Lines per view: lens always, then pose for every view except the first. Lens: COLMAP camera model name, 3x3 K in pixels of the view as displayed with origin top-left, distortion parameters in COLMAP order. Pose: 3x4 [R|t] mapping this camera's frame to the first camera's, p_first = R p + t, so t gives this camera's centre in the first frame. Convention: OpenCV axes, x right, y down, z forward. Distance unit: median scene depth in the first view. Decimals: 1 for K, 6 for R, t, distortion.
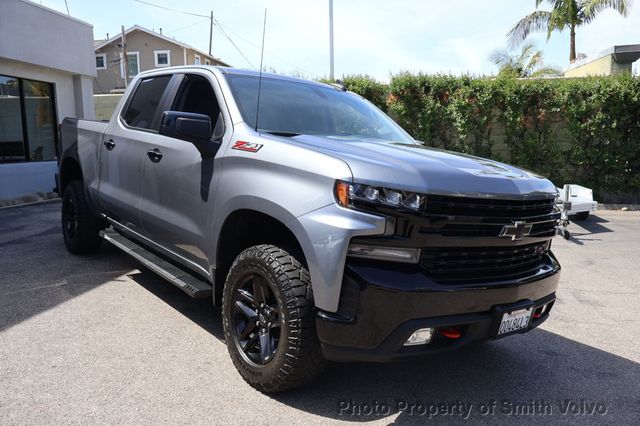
lens RADIAL K [[538.7, 0, 321.7], [0, 538.7, 210.7], [0, 0, 1]] dist [0.006246, -0.014806]
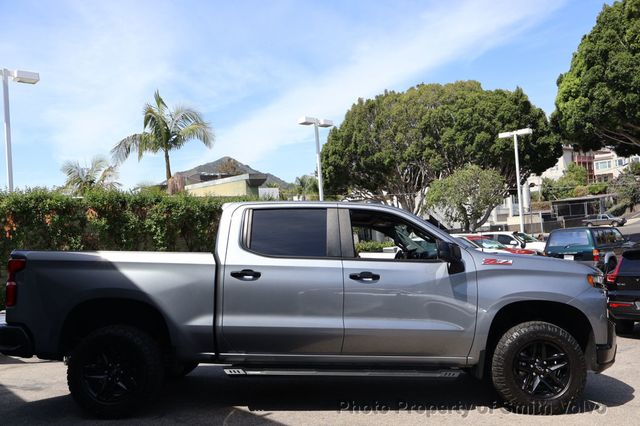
lens RADIAL K [[538.7, 0, 319.0], [0, 538.7, 213.4], [0, 0, 1]] dist [0.006246, -0.014806]
pose [[0.630005, 0.001118, 0.776590, -0.372397], [0.146601, 0.981848, -0.120343, -0.031790], [-0.762628, 0.189666, 0.618405, 0.088187]]
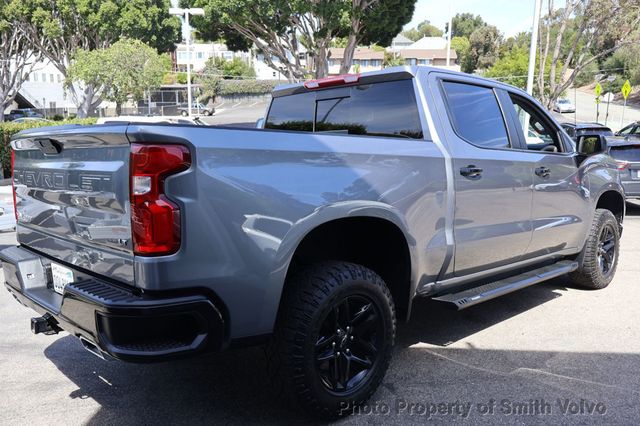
lens RADIAL K [[538.7, 0, 322.7], [0, 538.7, 209.6], [0, 0, 1]] dist [0.006246, -0.014806]
pose [[-0.096157, -0.179715, 0.979008, -0.376726], [0.114340, 0.975060, 0.190221, -0.079536], [-0.988777, 0.130231, -0.073210, 0.427289]]
